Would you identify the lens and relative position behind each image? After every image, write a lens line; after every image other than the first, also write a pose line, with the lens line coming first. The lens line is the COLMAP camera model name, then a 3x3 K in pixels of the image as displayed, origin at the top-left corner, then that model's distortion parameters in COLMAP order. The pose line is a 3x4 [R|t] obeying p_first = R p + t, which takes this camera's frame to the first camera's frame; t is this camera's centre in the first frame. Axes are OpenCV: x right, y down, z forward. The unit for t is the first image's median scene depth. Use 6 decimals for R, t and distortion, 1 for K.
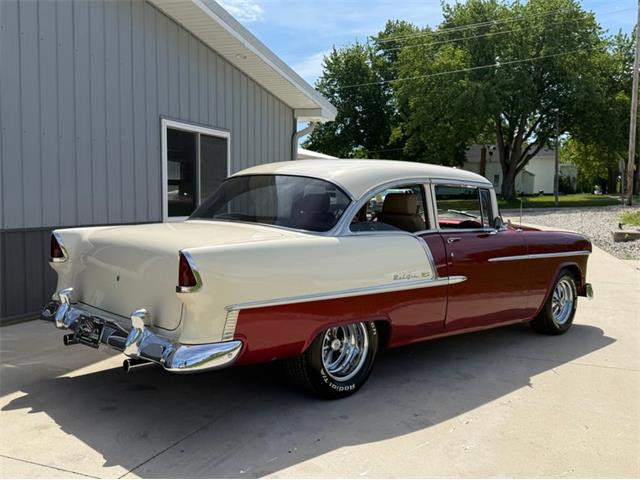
lens RADIAL K [[635.2, 0, 319.8], [0, 635.2, 244.4], [0, 0, 1]] dist [0.030352, 0.000000]
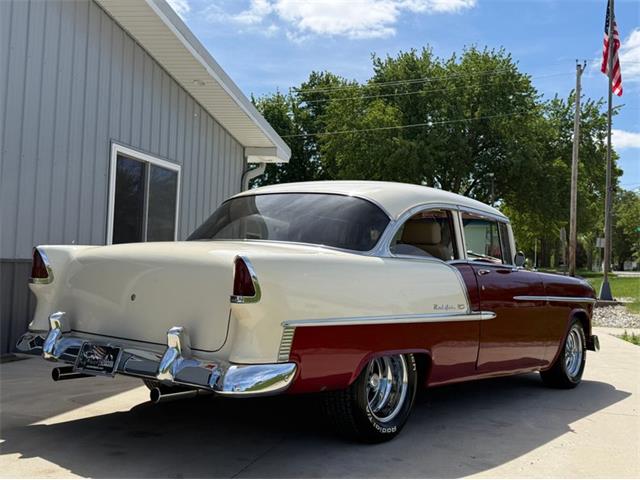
lens RADIAL K [[722.6, 0, 330.2], [0, 722.6, 235.6], [0, 0, 1]] dist [0.089839, 0.000000]
pose [[0.988866, 0.031918, 0.145344, -0.093750], [-0.014837, 0.993007, -0.117124, 0.038445], [-0.148066, 0.113663, 0.982424, -0.001464]]
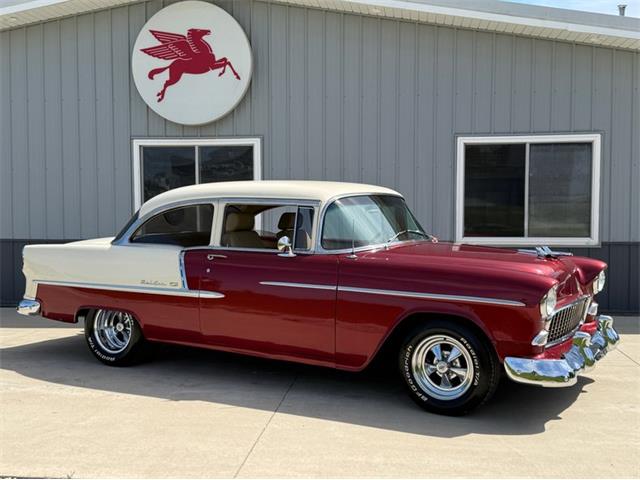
lens RADIAL K [[790.3, 0, 317.1], [0, 790.3, 246.0], [0, 0, 1]] dist [0.108013, 0.000000]
pose [[0.248733, 0.029142, -0.968134, 0.872291], [-0.064517, 0.997826, 0.013460, -0.030906], [0.966421, 0.059113, 0.250072, 0.483496]]
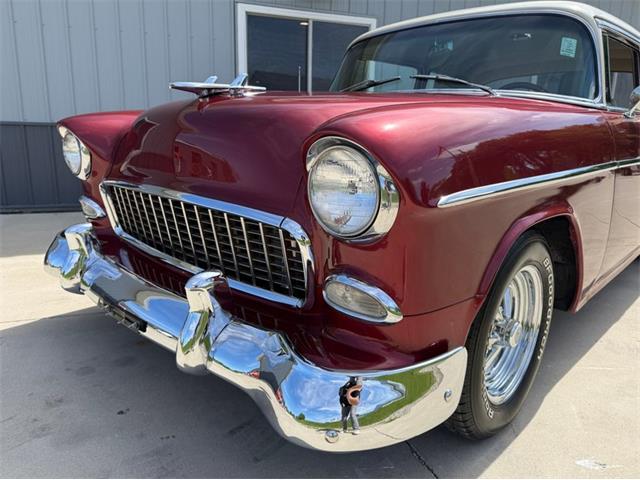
lens RADIAL K [[460.4, 0, 314.9], [0, 460.4, 240.1], [0, 0, 1]] dist [0.018494, -0.020805]
pose [[0.668135, 0.162196, -0.726146, 0.127480], [-0.062217, 0.984711, 0.162704, 0.037831], [0.741435, -0.063530, 0.668011, 0.157637]]
